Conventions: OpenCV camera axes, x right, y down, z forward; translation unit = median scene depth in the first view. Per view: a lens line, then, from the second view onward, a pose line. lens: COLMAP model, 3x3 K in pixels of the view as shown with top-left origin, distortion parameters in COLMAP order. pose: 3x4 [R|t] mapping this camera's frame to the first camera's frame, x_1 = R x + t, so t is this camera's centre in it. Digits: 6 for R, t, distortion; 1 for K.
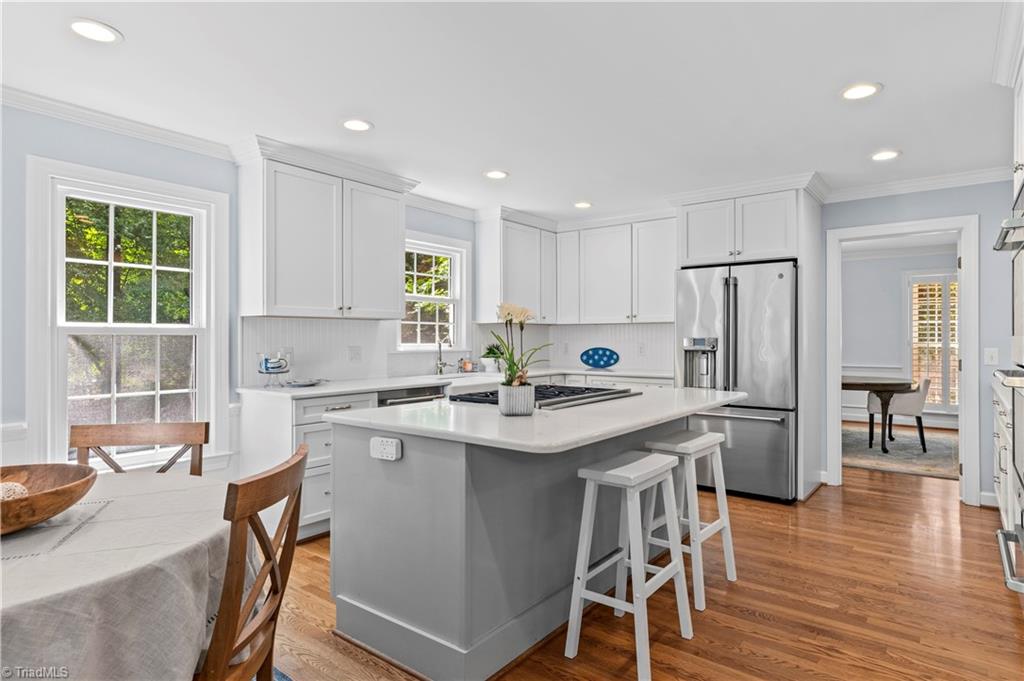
lens RADIAL K [[572.0, 0, 537.1], [0, 572.0, 336.9], [0, 0, 1]] dist [-0.000438, -0.001184]
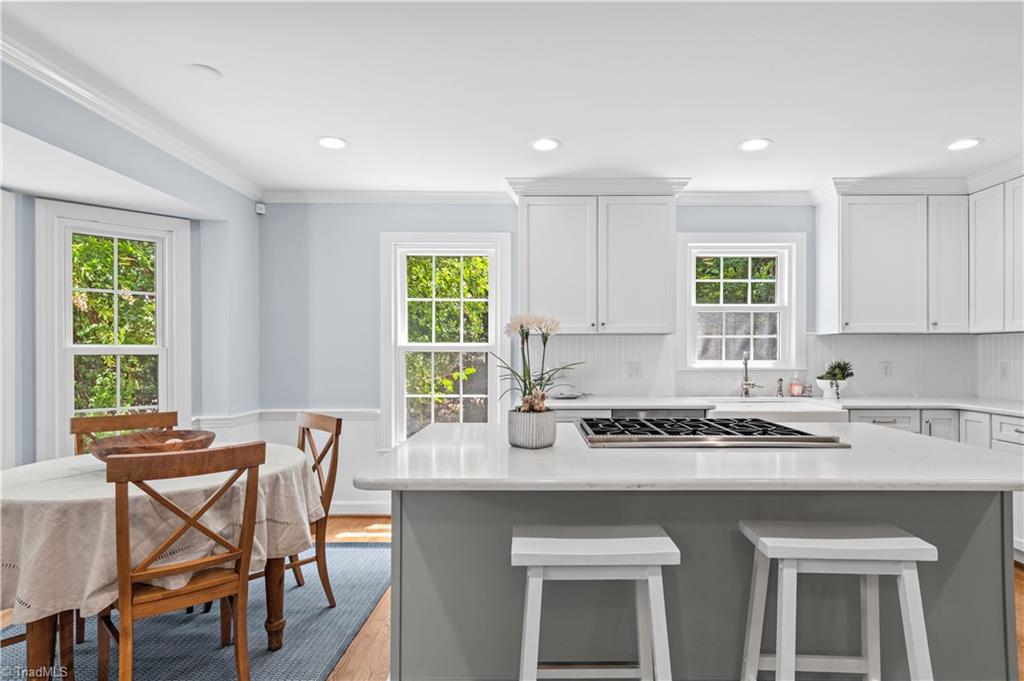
lens RADIAL K [[559.0, 0, 530.1], [0, 559.0, 354.9], [0, 0, 1]] dist [0.002837, -0.000810]
pose [[0.594738, 0.003014, -0.803914, 0.351067], [0.001602, 0.999987, 0.004934, -0.001167], [0.803918, -0.004222, 0.594725, 0.290086]]
